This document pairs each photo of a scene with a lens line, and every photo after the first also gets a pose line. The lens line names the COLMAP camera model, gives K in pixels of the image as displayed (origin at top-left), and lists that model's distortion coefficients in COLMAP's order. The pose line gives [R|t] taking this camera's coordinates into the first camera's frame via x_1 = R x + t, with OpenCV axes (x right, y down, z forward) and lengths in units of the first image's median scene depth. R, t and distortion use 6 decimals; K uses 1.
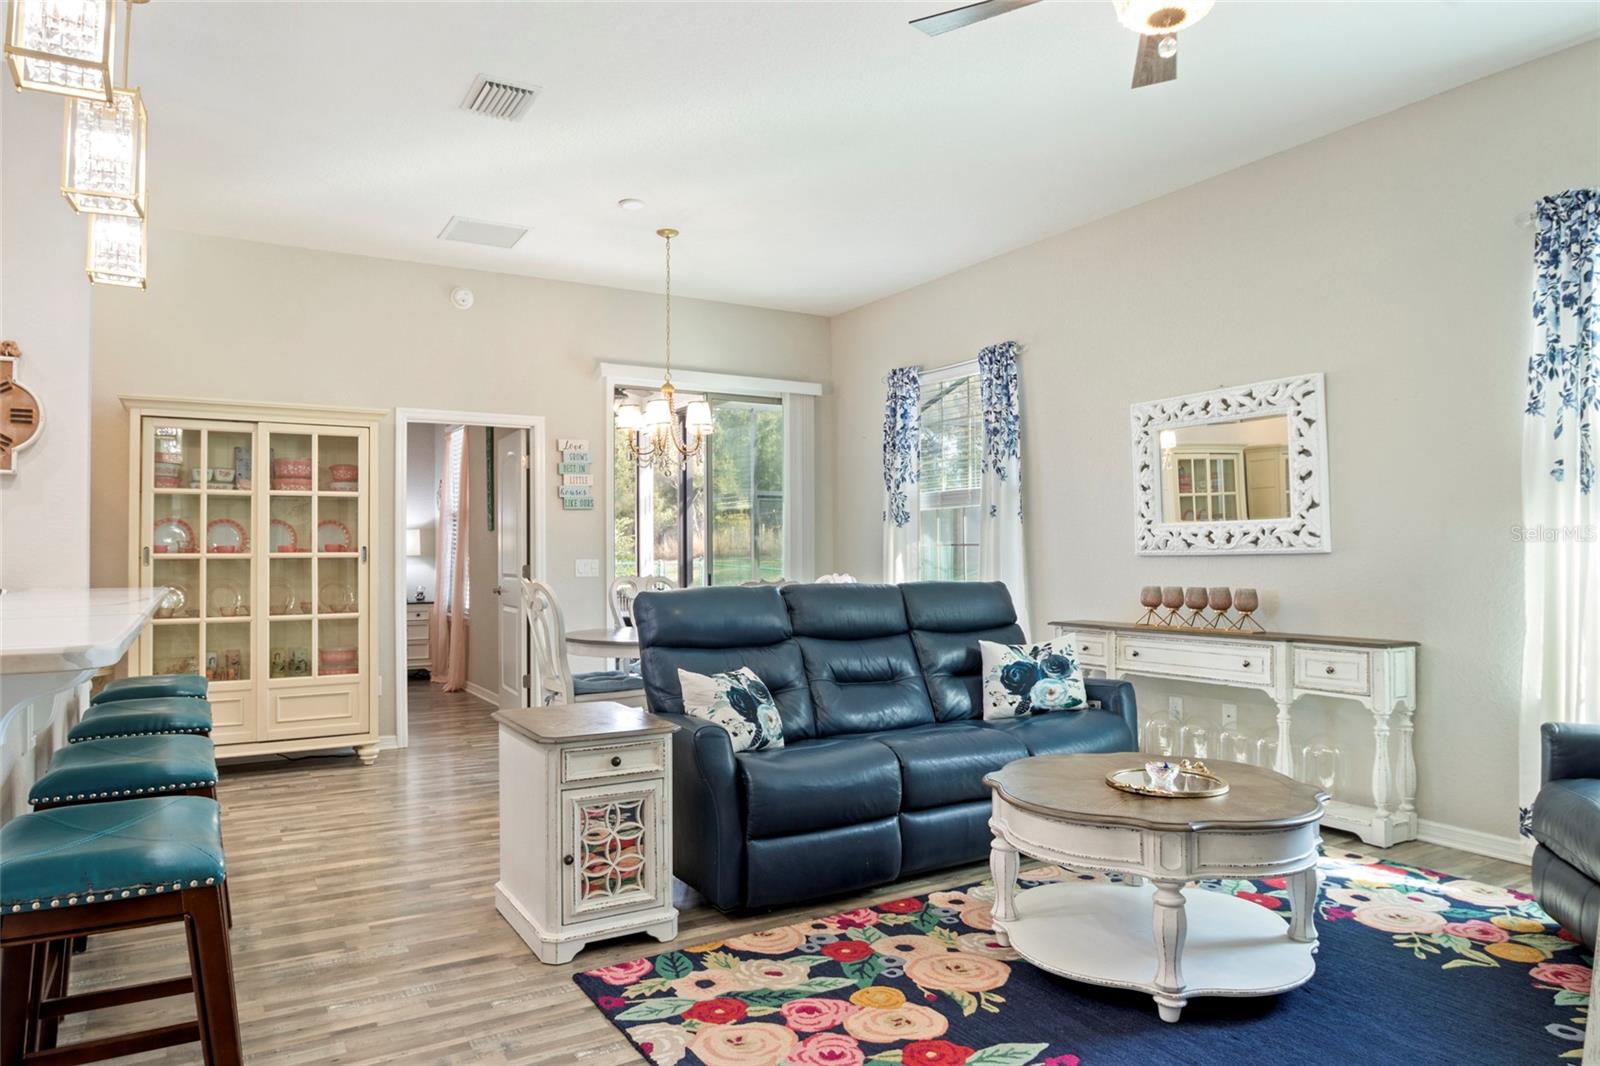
lens RADIAL K [[1033.5, 0, 799.0], [0, 1033.5, 540.7], [0, 0, 1]] dist [0.000144, 0.000499]
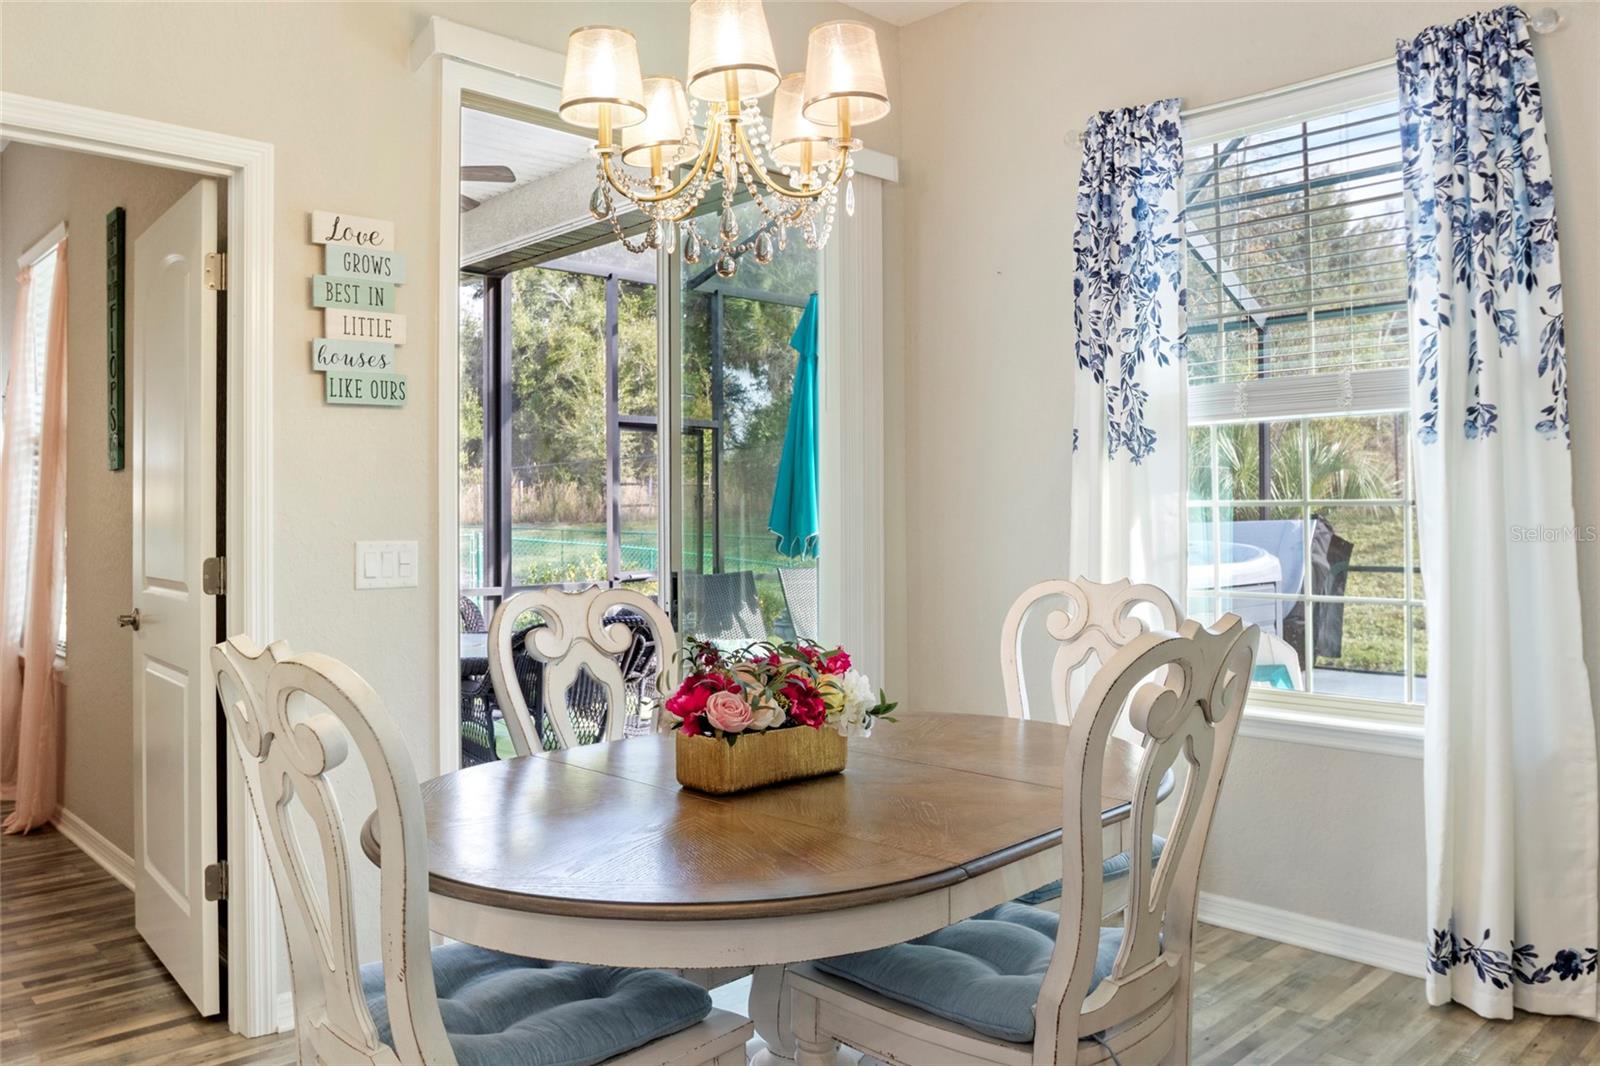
lens RADIAL K [[1181.5, 0, 791.3], [0, 1181.5, 499.5], [0, 0, 1]] dist [-0.036275, -0.004038]
pose [[0.975213, 0.003385, 0.221244, -0.155417], [-0.002401, 0.999986, -0.004716, 0.004861], [-0.221257, 0.004068, 0.975207, 0.547789]]
